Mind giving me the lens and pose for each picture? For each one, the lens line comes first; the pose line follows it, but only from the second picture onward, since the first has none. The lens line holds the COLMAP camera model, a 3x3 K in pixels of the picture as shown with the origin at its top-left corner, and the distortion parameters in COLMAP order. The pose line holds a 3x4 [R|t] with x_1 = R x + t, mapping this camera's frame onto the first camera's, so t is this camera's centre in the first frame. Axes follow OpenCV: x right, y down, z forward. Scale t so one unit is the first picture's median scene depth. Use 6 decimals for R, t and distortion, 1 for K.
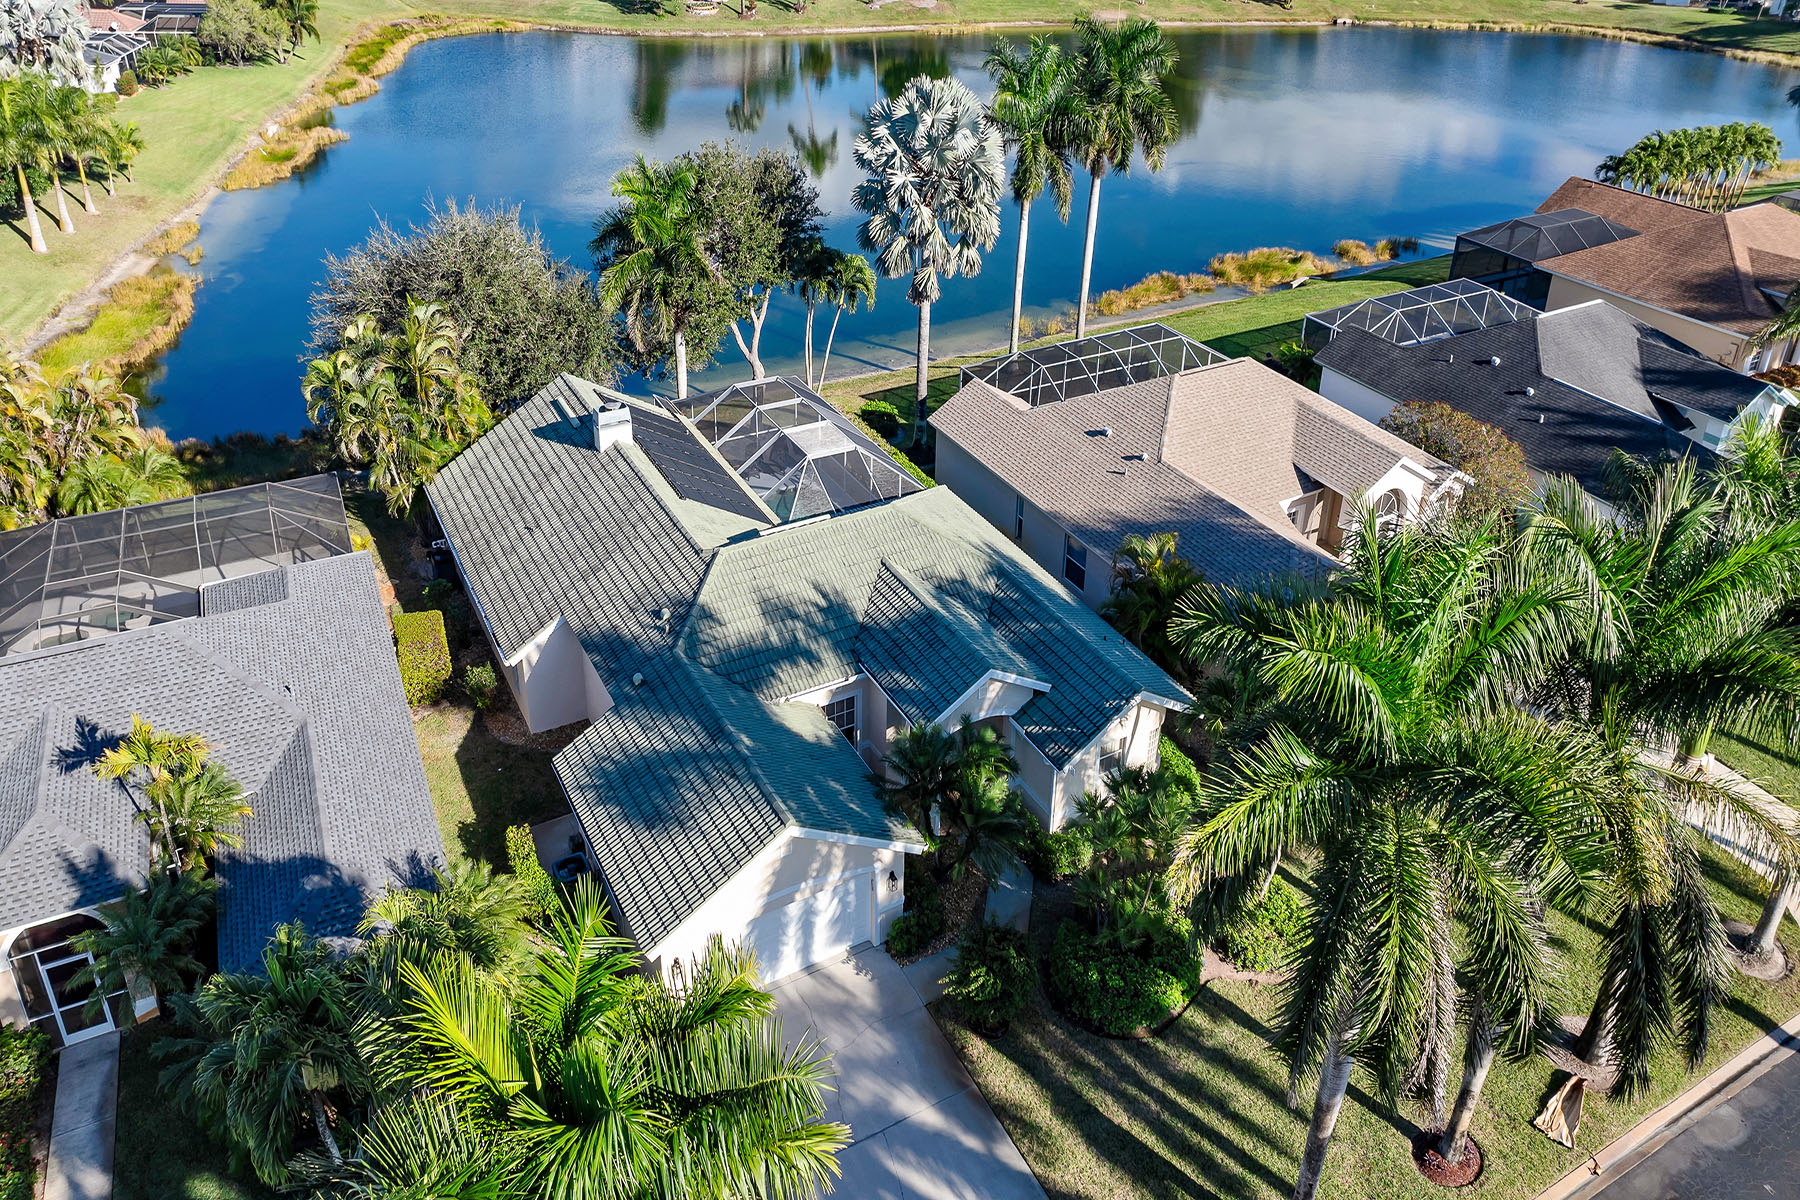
lens RADIAL K [[1202.6, 0, 865.4], [0, 1202.6, 483.0], [0, 0, 1]] dist [0.023207, 0.000475]
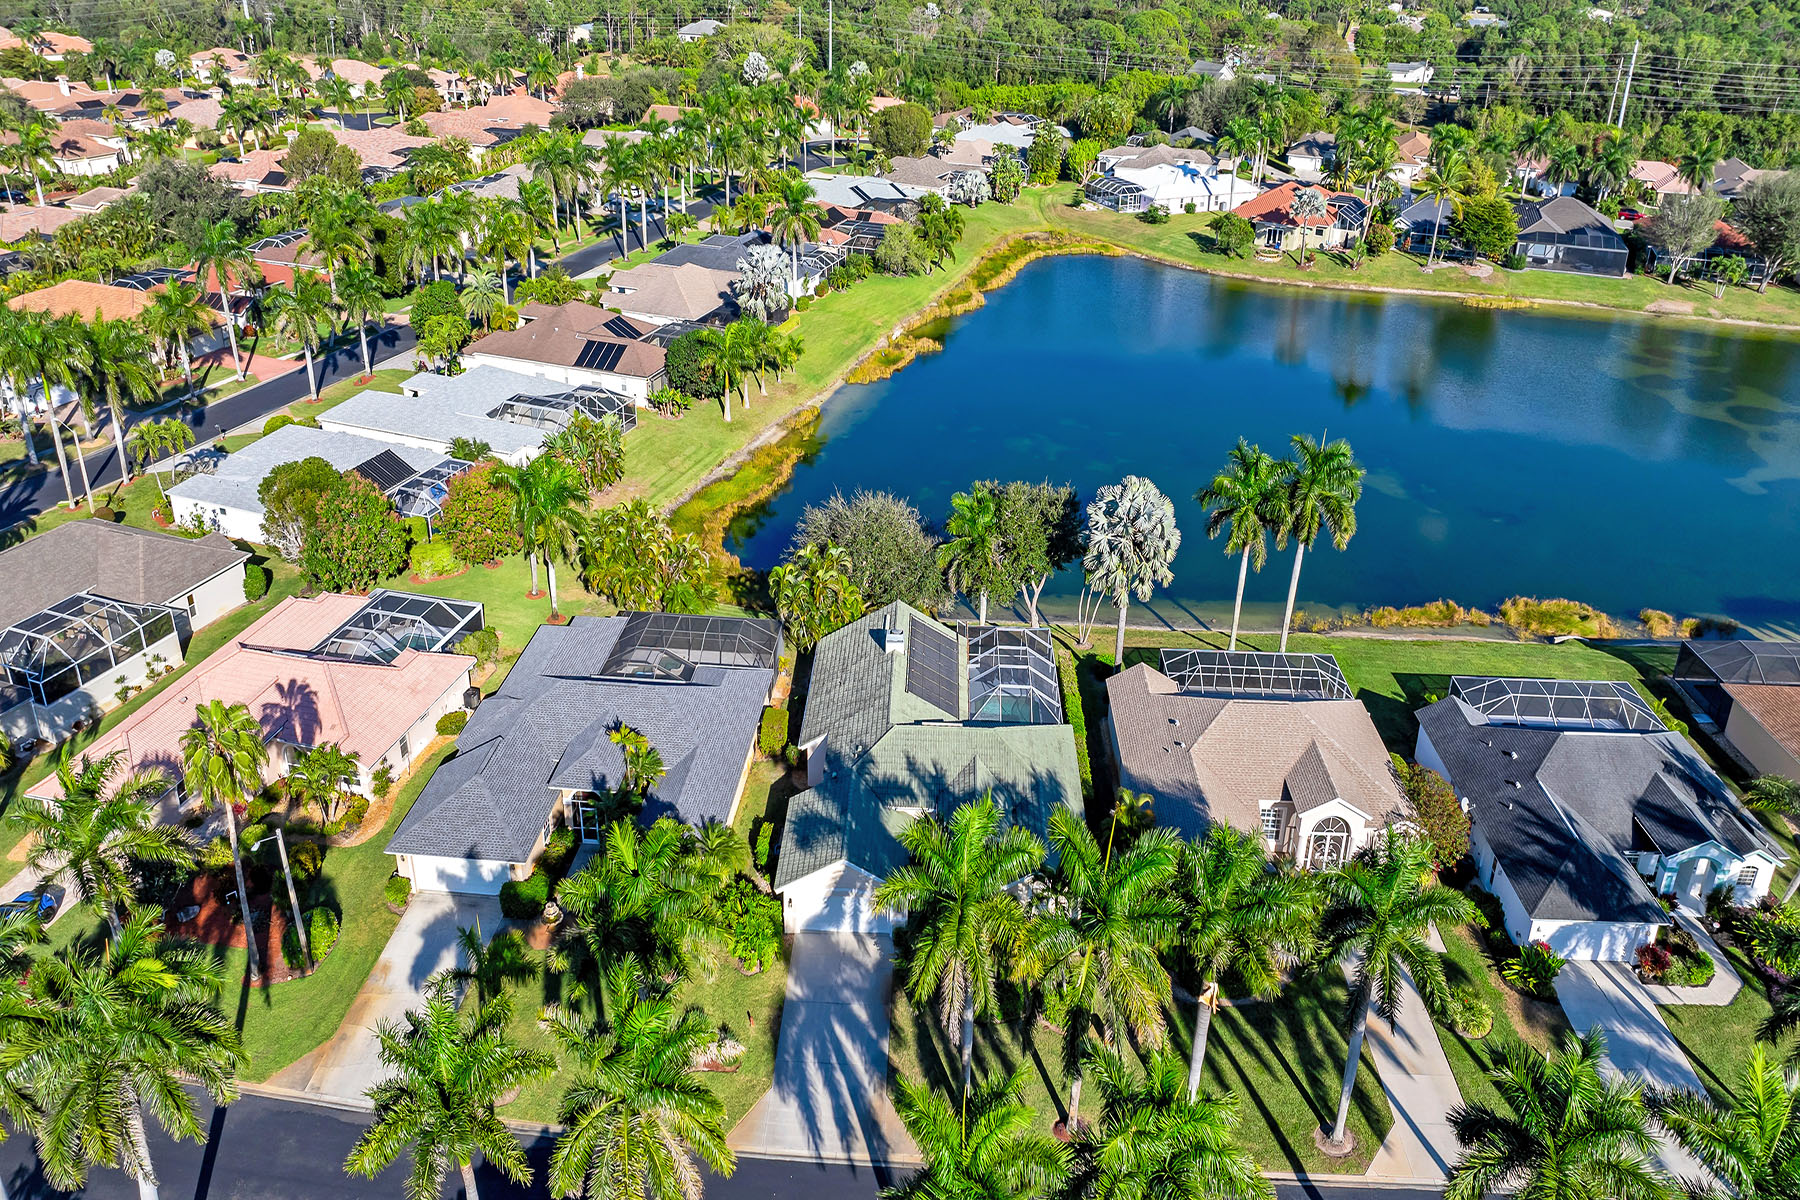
lens RADIAL K [[1215.9, 0, 900.0], [0, 1215.9, 600.0], [0, 0, 1]] dist [-0.001386, -0.000434]
pose [[0.854930, 0.243806, -0.457880, 0.517627], [-0.239439, 0.968484, 0.068617, -0.198644], [0.460179, 0.050972, 0.886362, -0.515180]]
